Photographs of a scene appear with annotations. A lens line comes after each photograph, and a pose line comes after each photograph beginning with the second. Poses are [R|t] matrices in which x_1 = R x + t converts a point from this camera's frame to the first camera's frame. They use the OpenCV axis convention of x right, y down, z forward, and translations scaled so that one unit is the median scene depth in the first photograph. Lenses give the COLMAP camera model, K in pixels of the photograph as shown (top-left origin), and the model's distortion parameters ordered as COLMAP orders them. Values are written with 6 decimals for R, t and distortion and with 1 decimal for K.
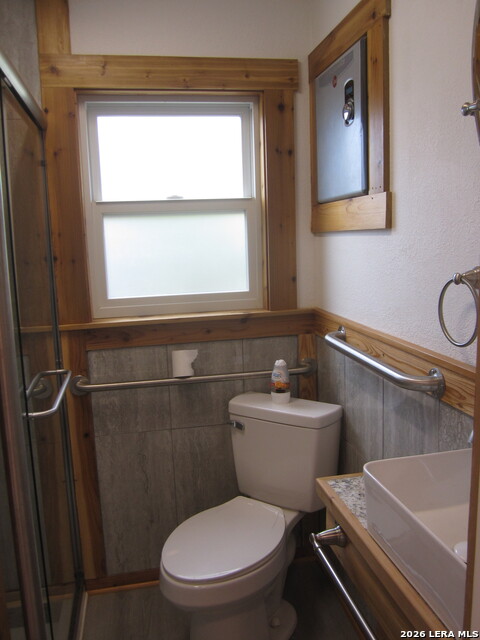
lens RADIAL K [[529.4, 0, 241.0], [0, 529.4, 317.0], [0, 0, 1]] dist [-0.057585, 0.017282]
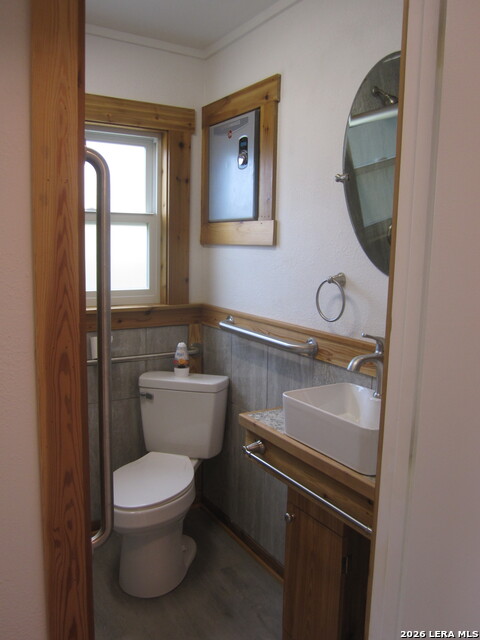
lens RADIAL K [[529.4, 0, 241.0], [0, 529.4, 317.0], [0, 0, 1]] dist [-0.057585, 0.017282]
pose [[0.937246, 0.003627, 0.348650, -0.281349], [0.001282, 0.999903, -0.013848, 0.044030], [-0.348666, 0.013426, 0.937151, -0.295649]]
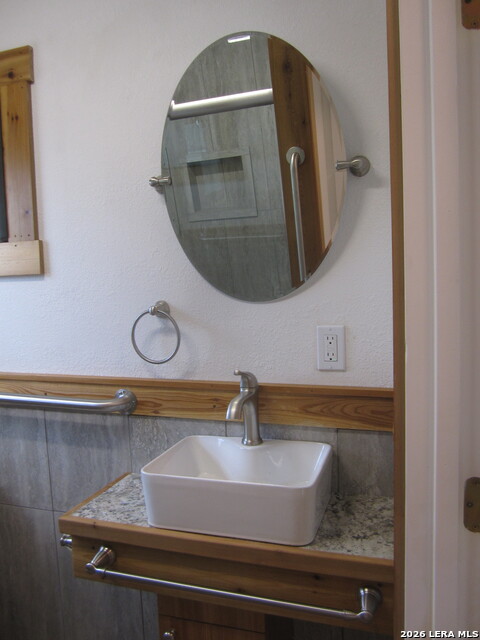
lens RADIAL K [[529.4, 0, 241.0], [0, 529.4, 317.0], [0, 0, 1]] dist [-0.057585, 0.017282]
pose [[0.507384, -0.054552, 0.859992, -0.394352], [0.148330, 0.988627, -0.024800, 0.004210], [-0.848858, 0.140146, 0.509705, 0.112750]]
